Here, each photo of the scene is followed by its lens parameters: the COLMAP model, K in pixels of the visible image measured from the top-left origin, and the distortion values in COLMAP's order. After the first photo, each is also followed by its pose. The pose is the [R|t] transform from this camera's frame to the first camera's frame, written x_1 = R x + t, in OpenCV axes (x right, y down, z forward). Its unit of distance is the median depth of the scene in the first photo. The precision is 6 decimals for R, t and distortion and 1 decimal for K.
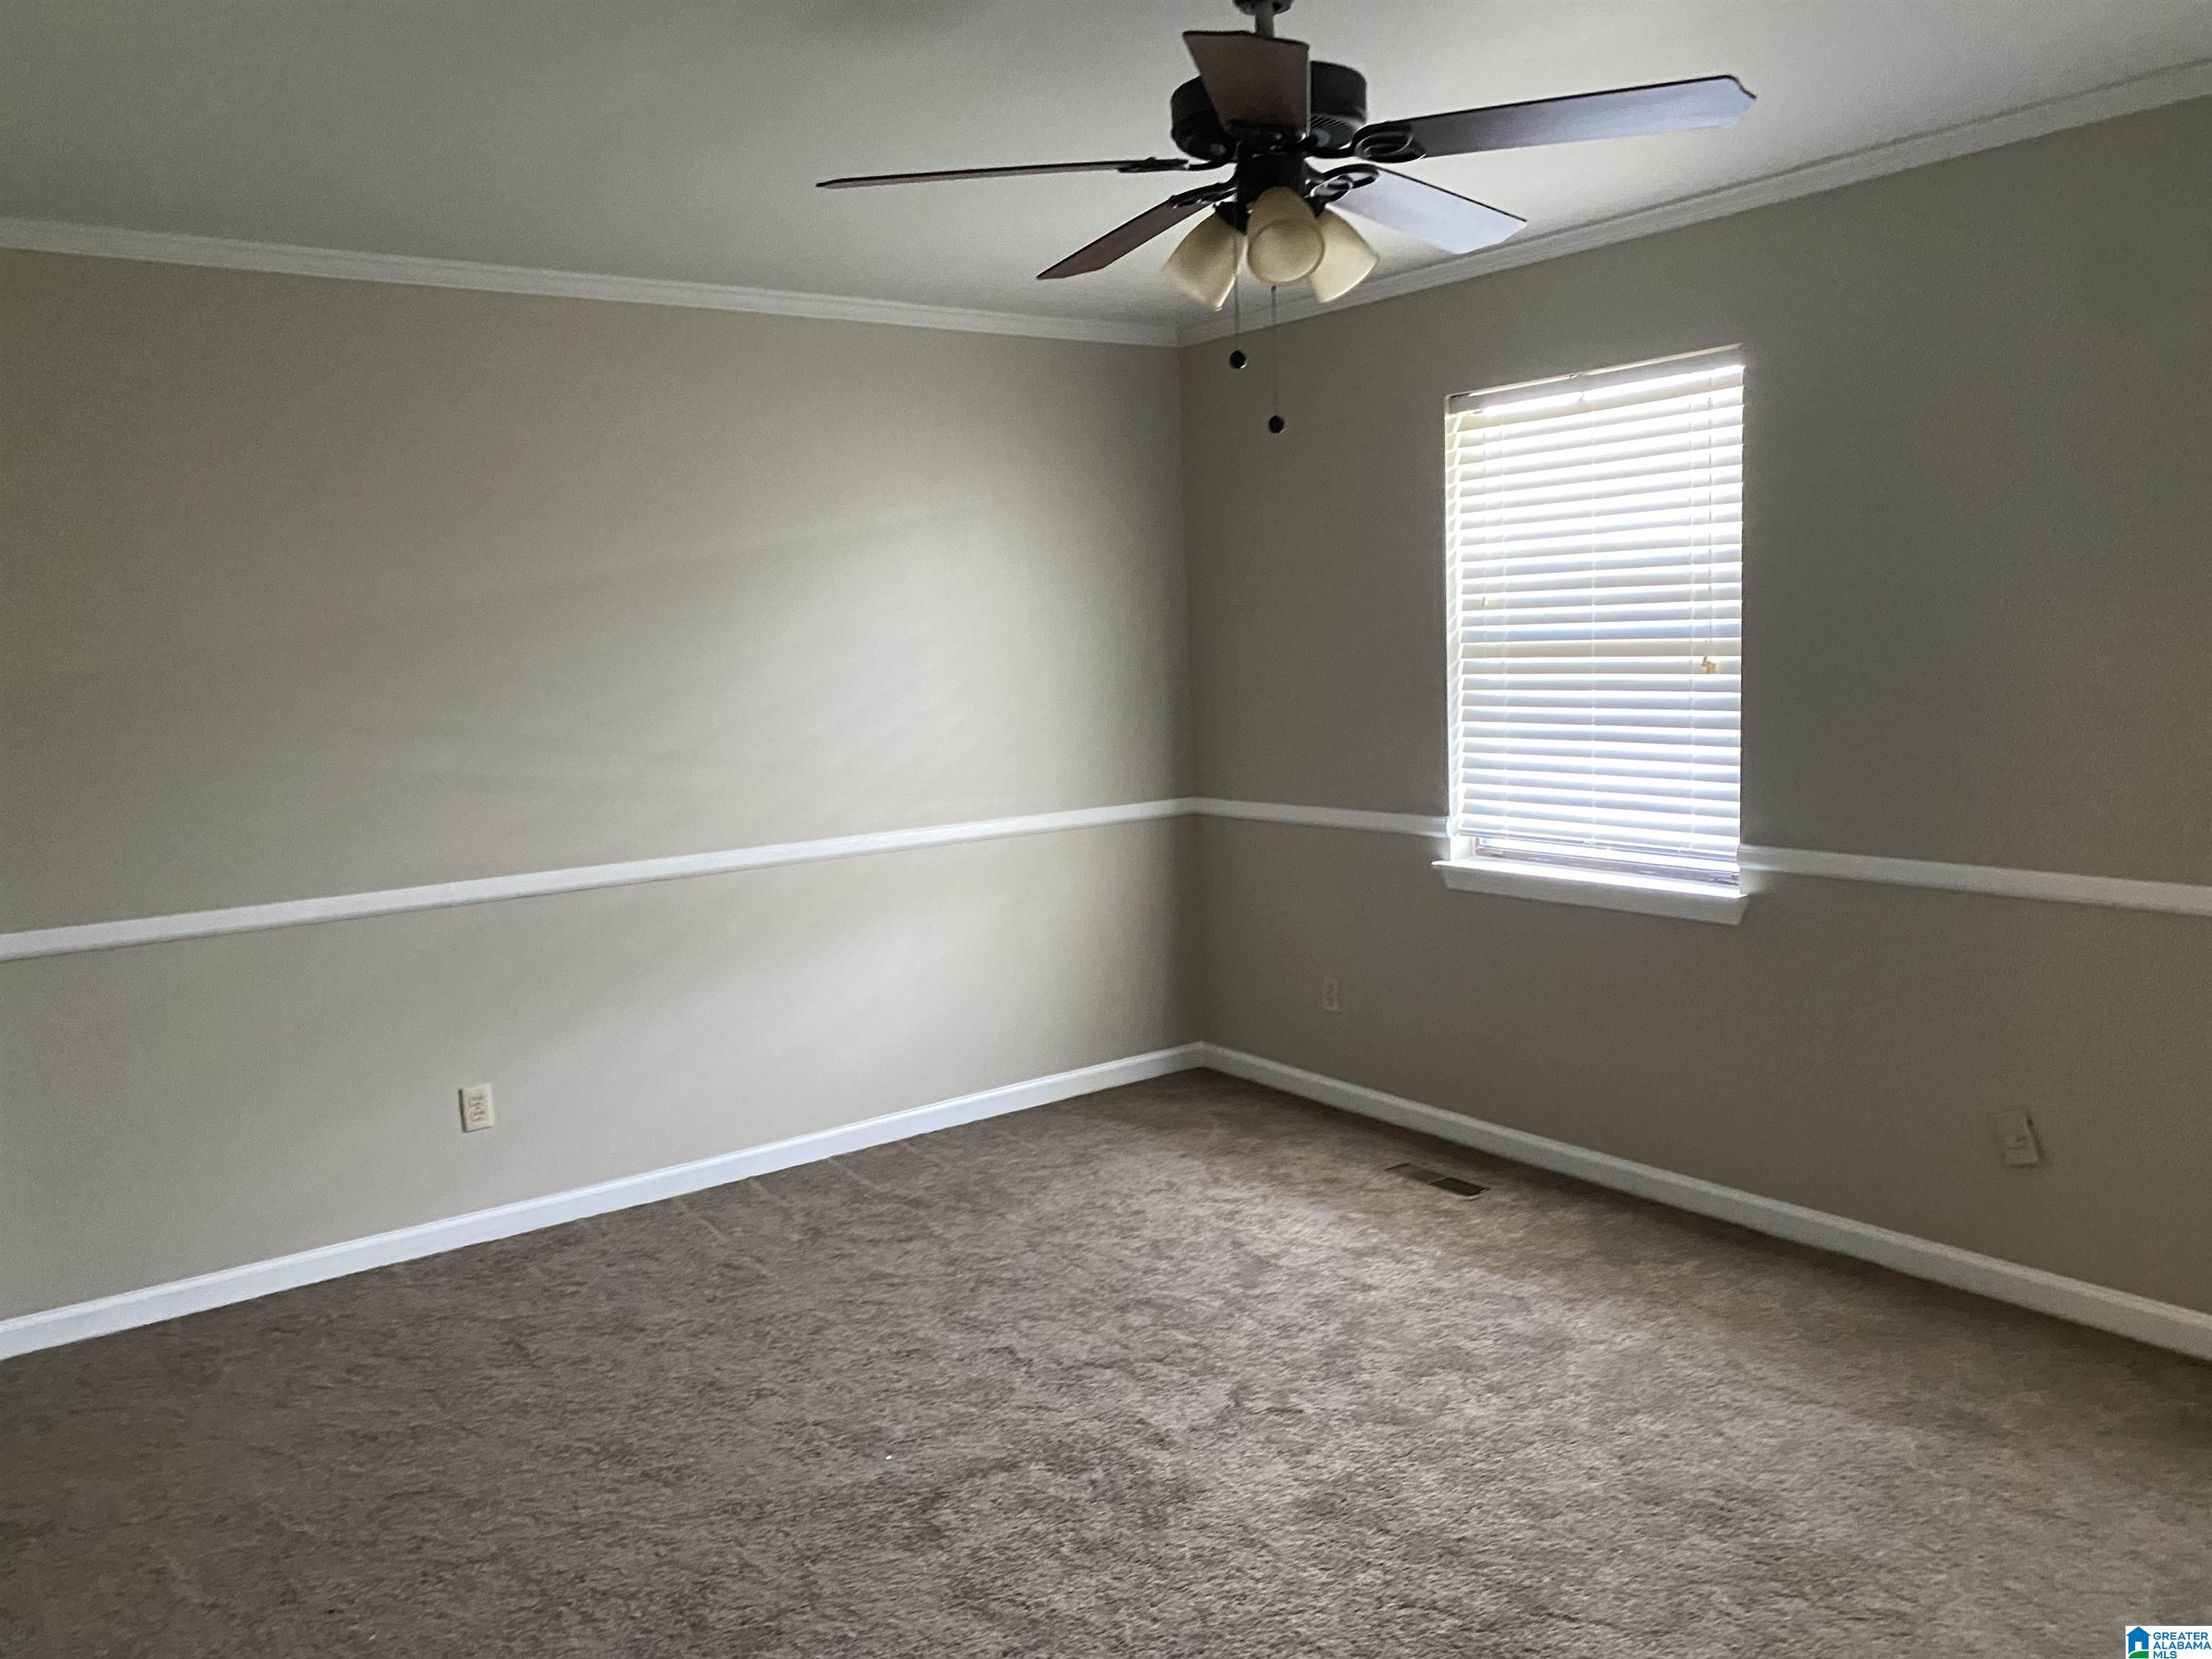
lens RADIAL K [[1690.0, 0, 1106.9], [0, 1690.0, 817.6], [0, 0, 1]] dist [0.061207, -0.060126]
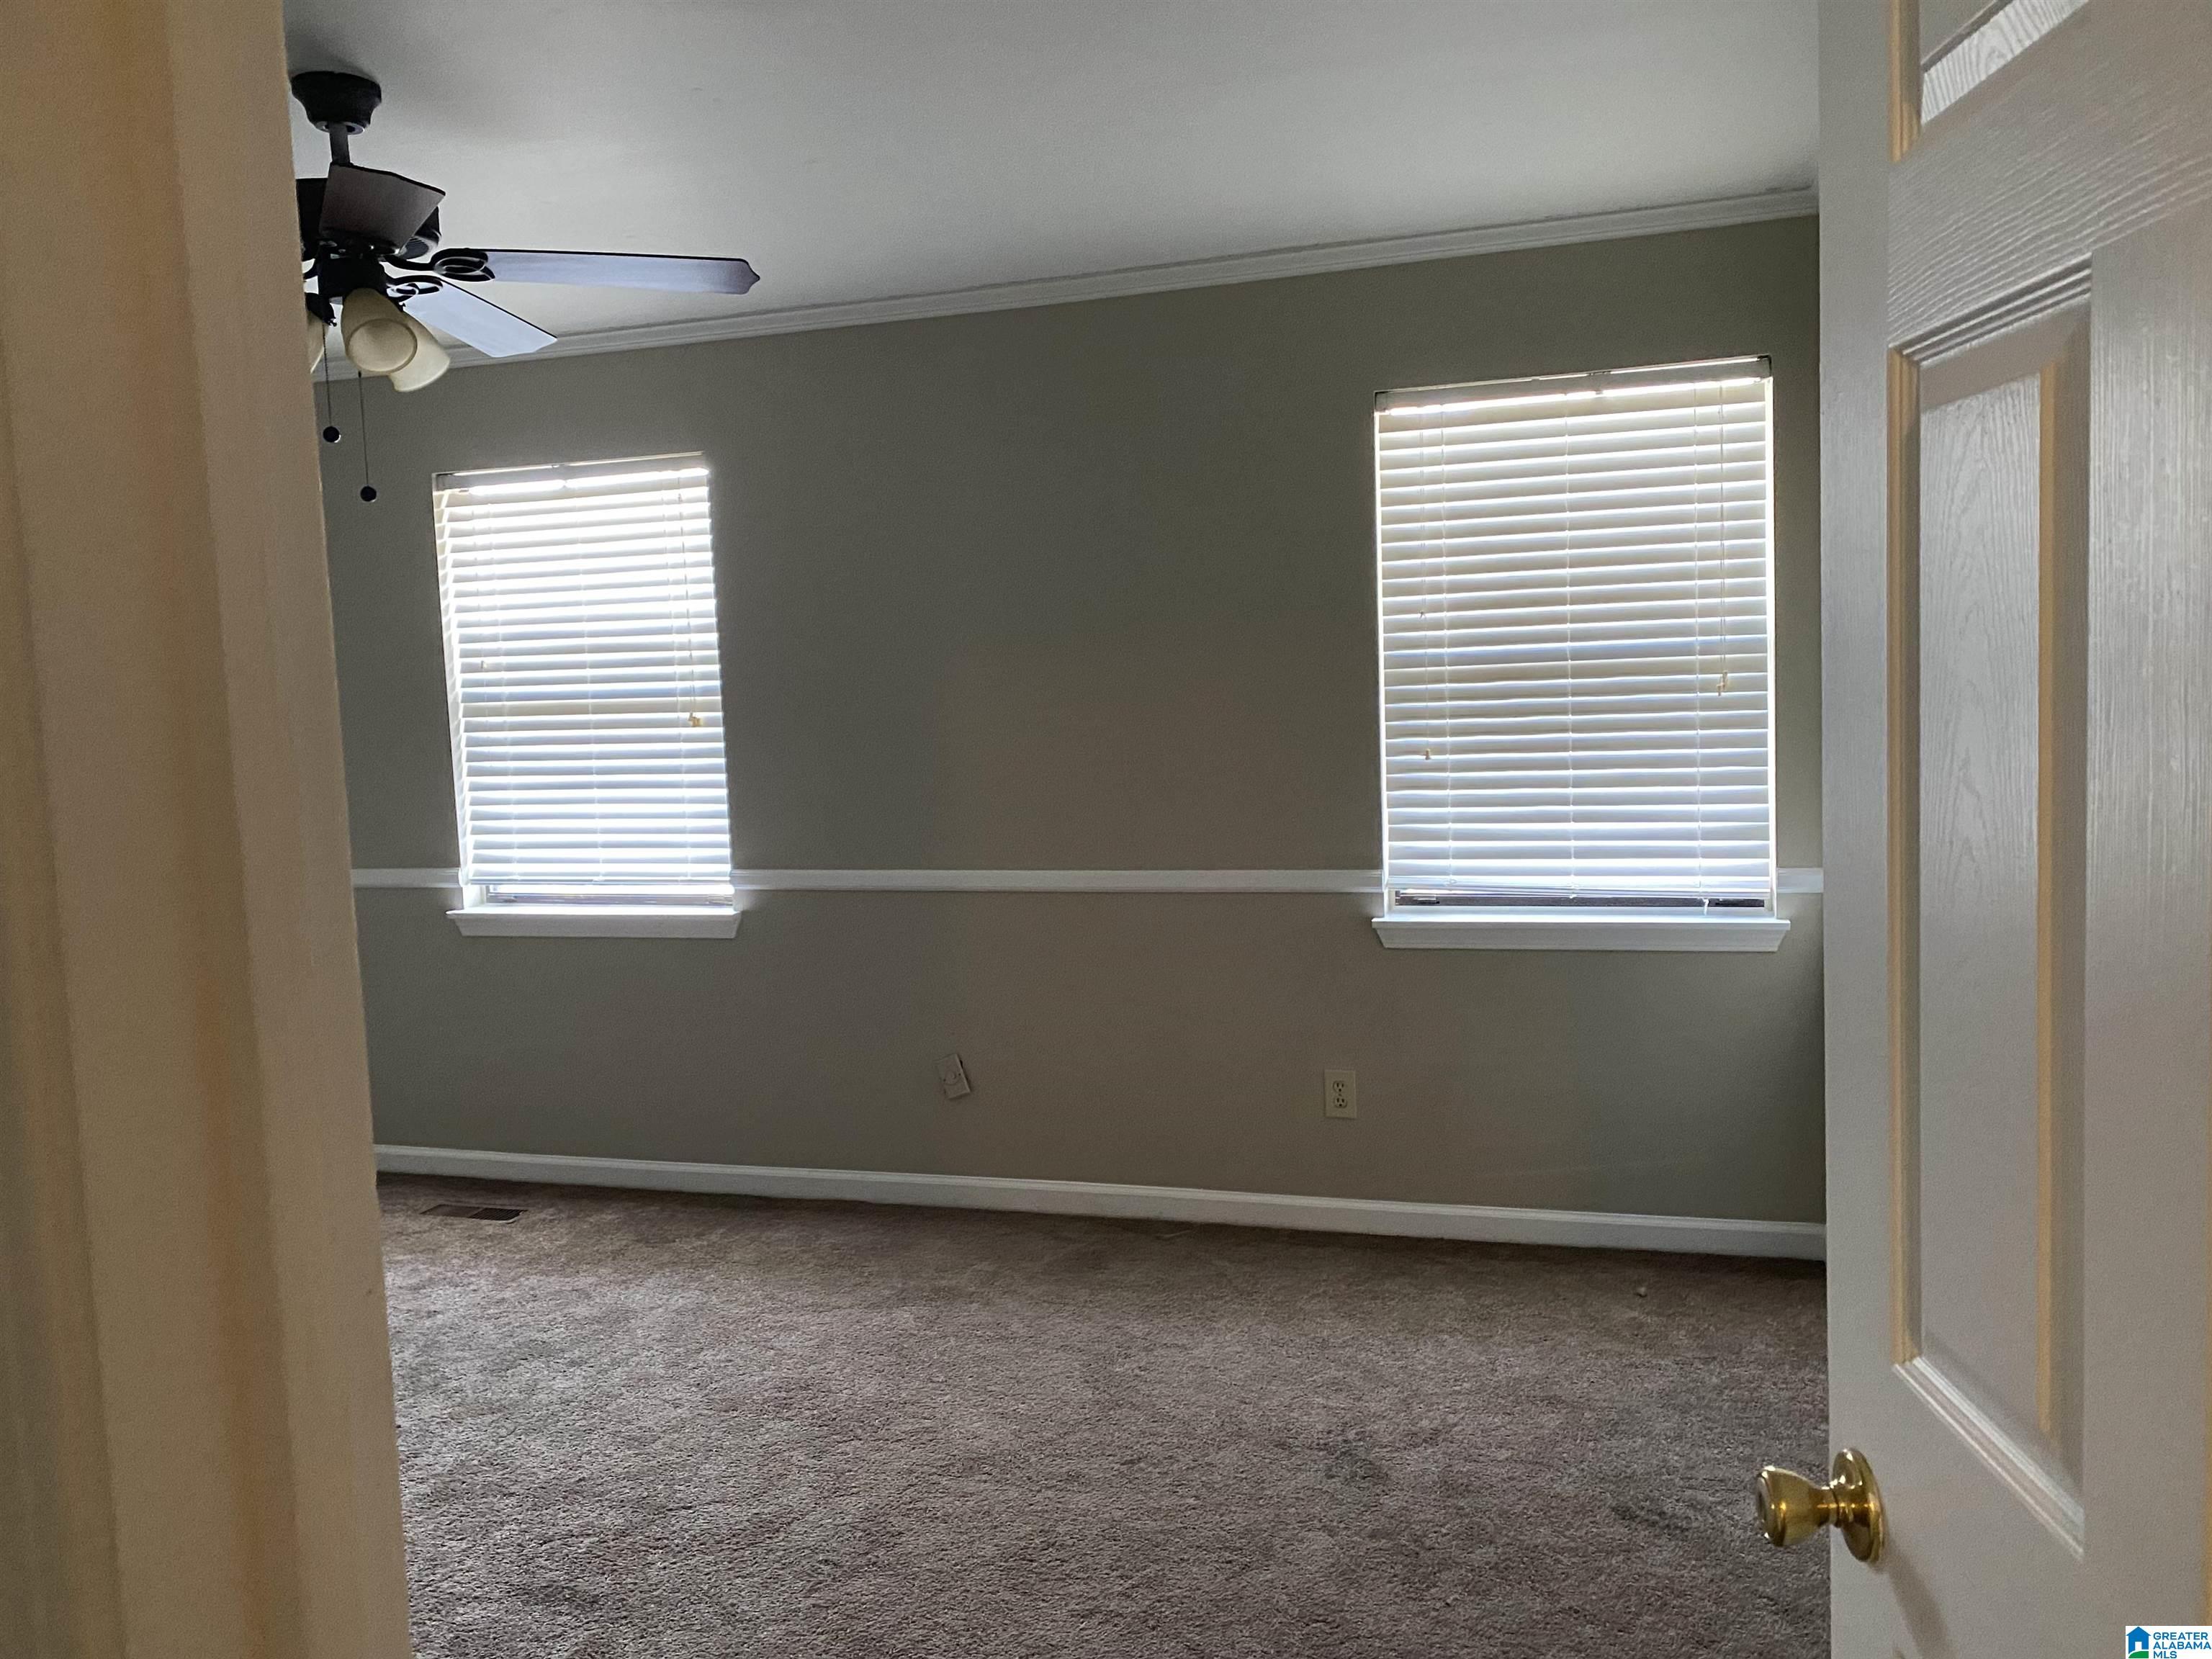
lens RADIAL K [[1690.0, 0, 1104.5], [0, 1690.0, 778.4], [0, 0, 1]] dist [0.061207, -0.060126]
pose [[0.805678, -0.034464, 0.591350, -0.121692], [0.074845, 0.996228, -0.043912, 0.025400], [-0.587606, 0.079638, 0.805219, -0.112545]]
